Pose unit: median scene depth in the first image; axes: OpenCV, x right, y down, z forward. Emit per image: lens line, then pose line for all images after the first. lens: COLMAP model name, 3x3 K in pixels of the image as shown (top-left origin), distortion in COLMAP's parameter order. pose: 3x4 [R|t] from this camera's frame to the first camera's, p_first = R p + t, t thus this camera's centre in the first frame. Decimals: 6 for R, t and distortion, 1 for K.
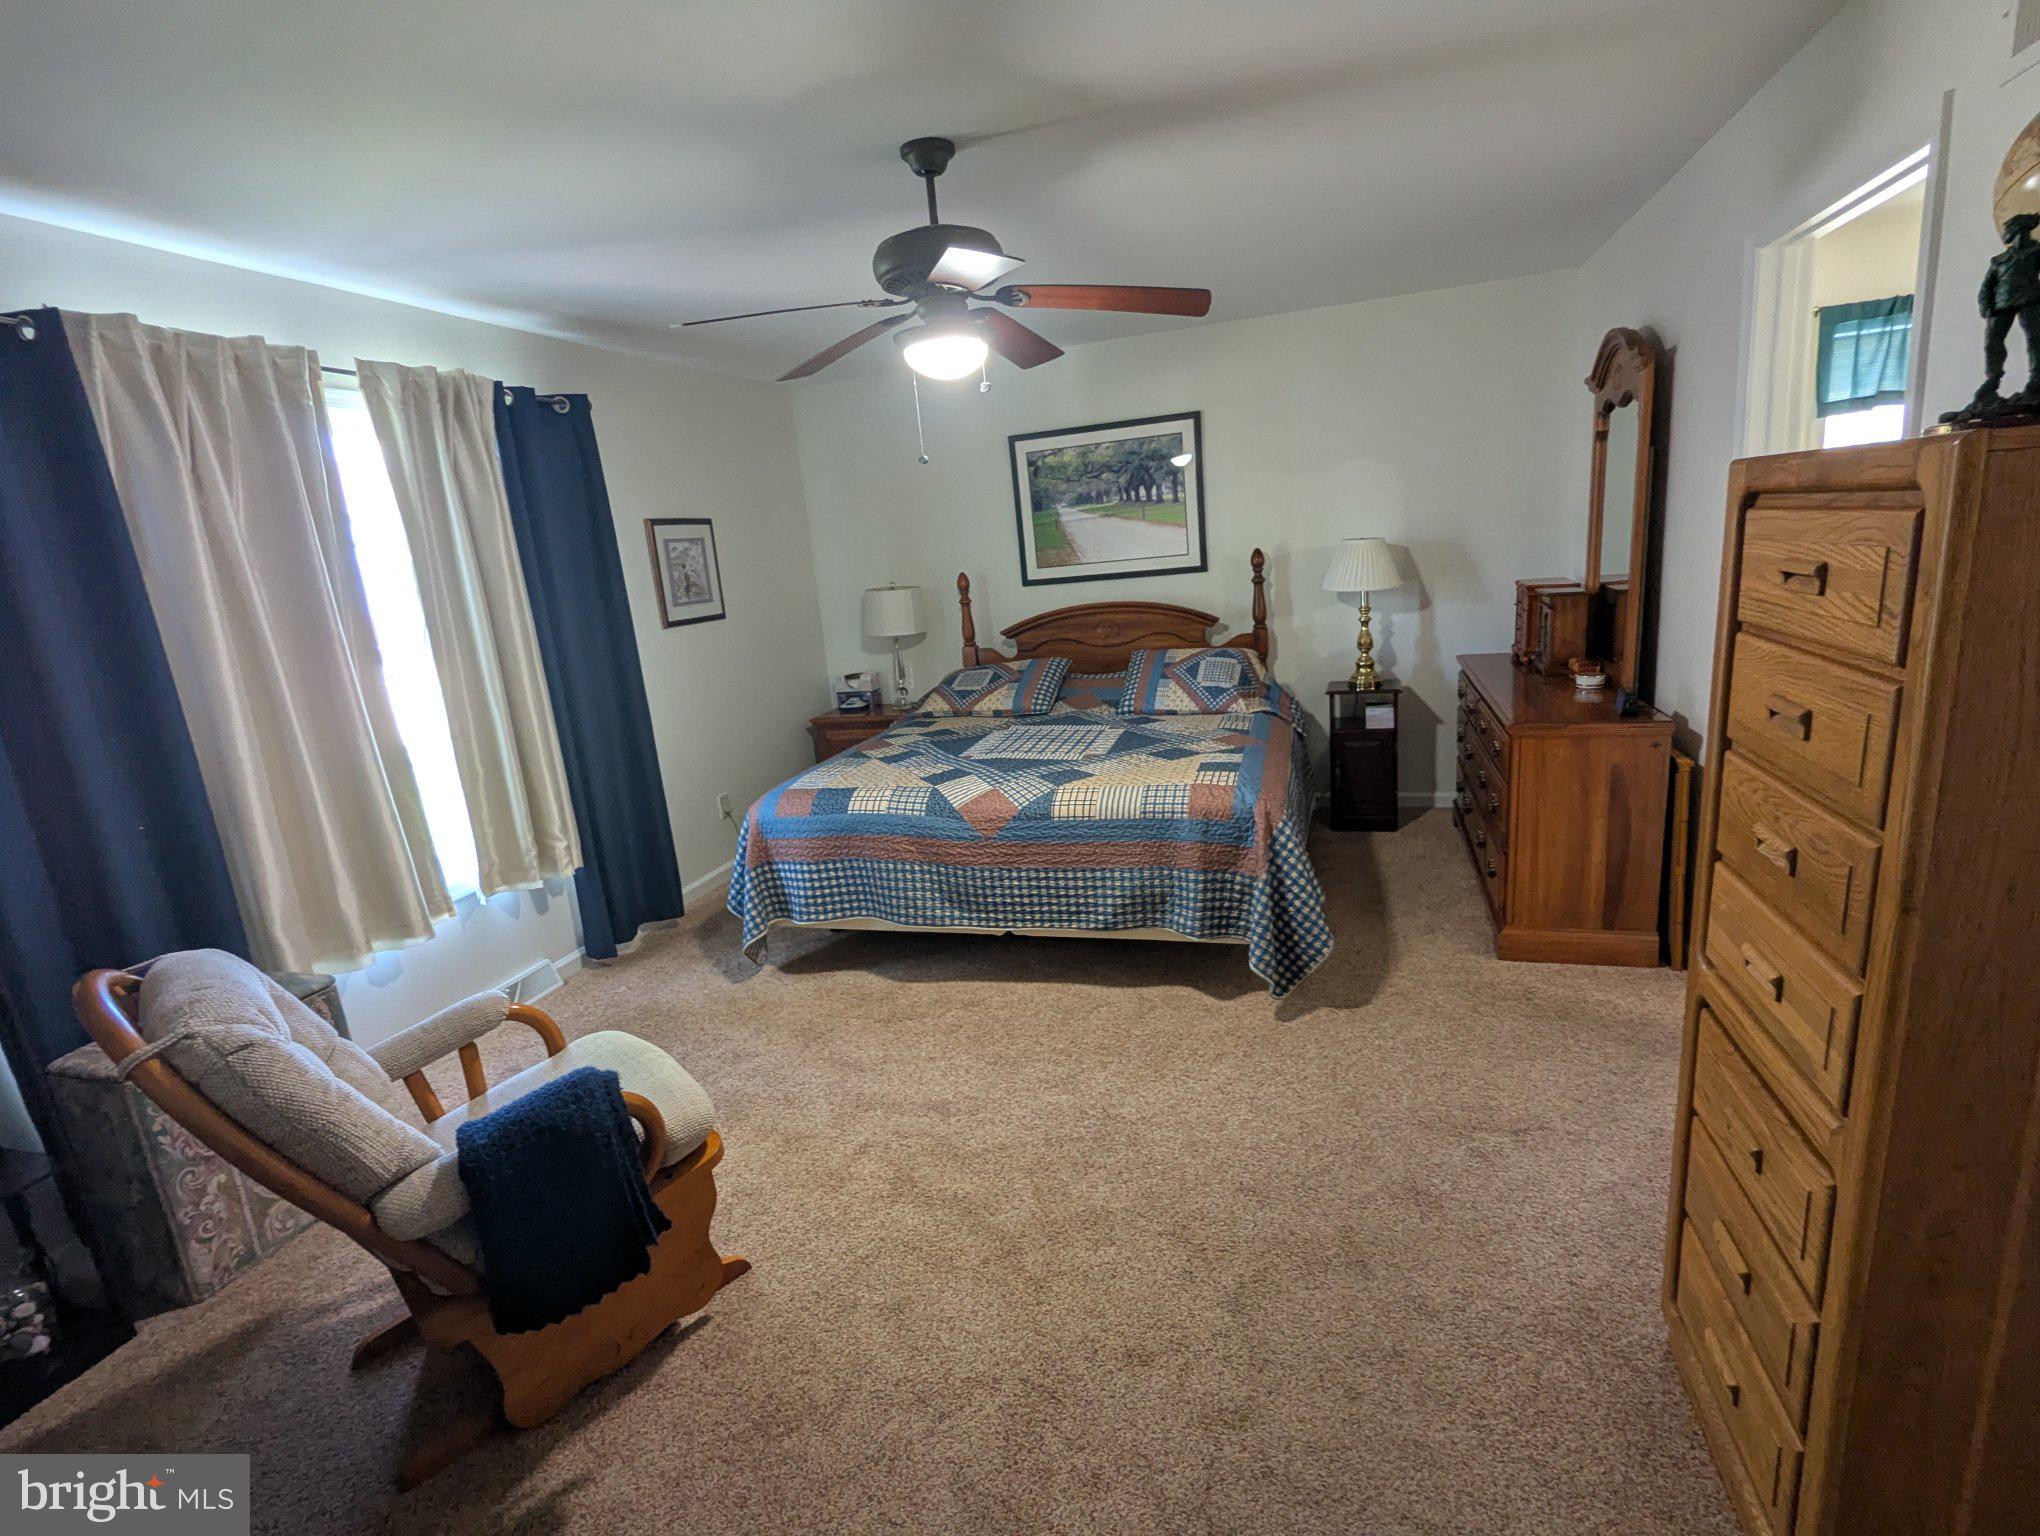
lens RADIAL K [[966.4, 0, 1012.1], [0, 966.4, 771.4], [0, 0, 1]] dist [-0.004067, 0.000597]
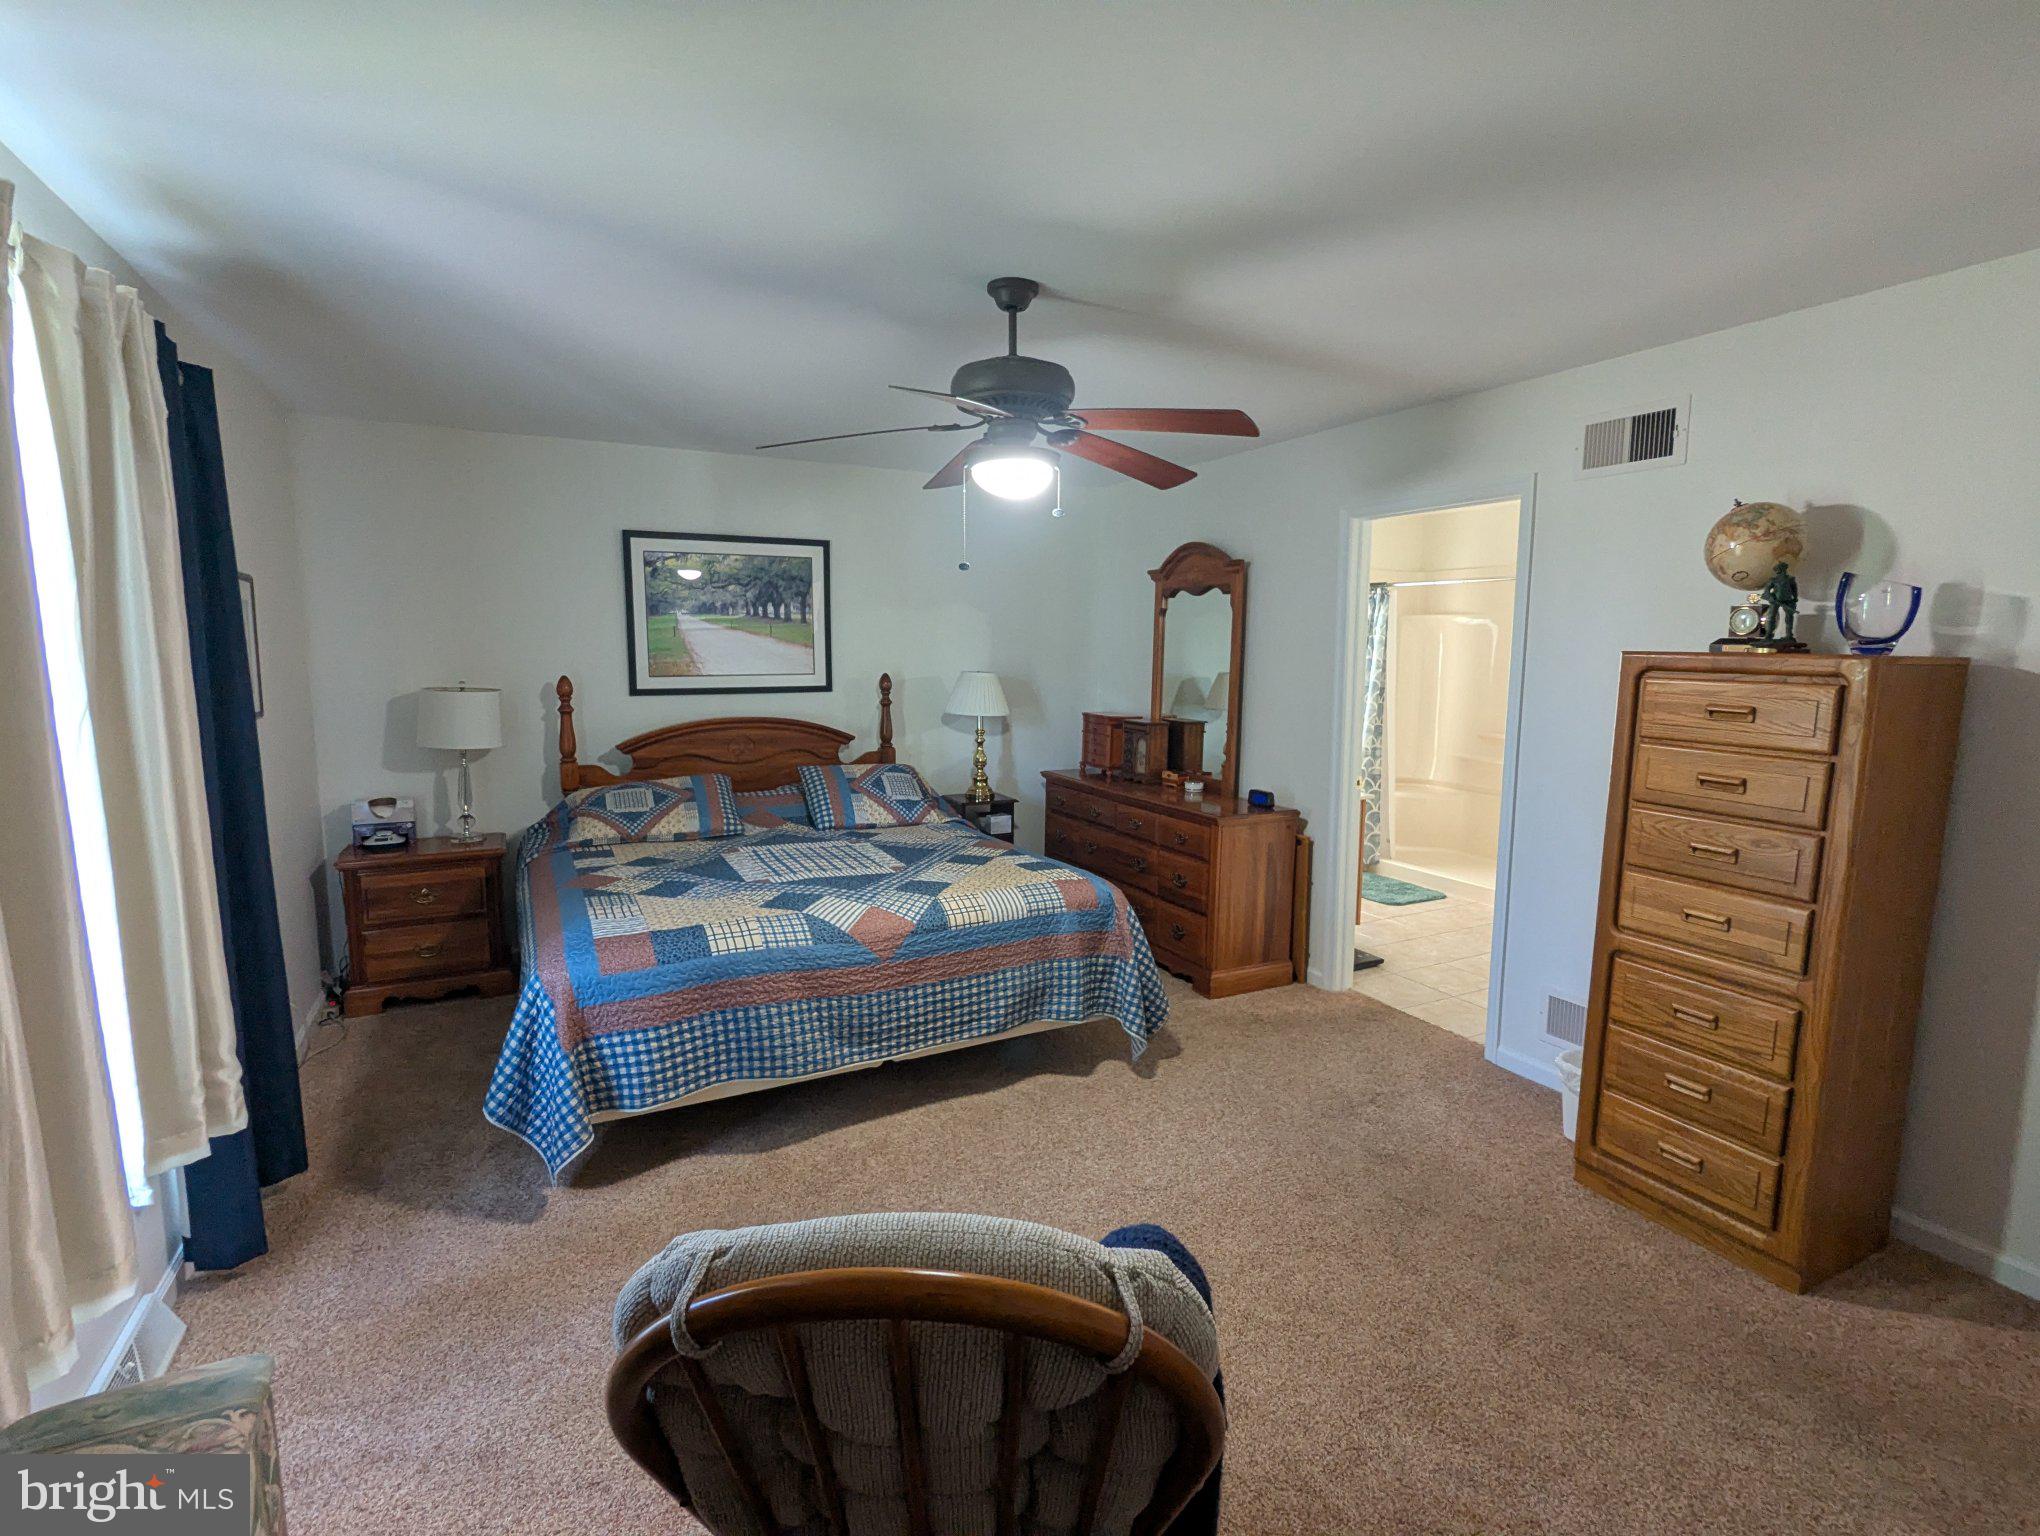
lens RADIAL K [[966.4, 0, 1024.5], [0, 966.4, 766.9], [0, 0, 1]] dist [-0.004067, 0.000597]
pose [[0.703887, 0.003342, 0.710304, -0.576326], [0.094202, 0.990717, -0.098013, -0.010386], [-0.704037, 0.135903, 0.697038, 0.220928]]
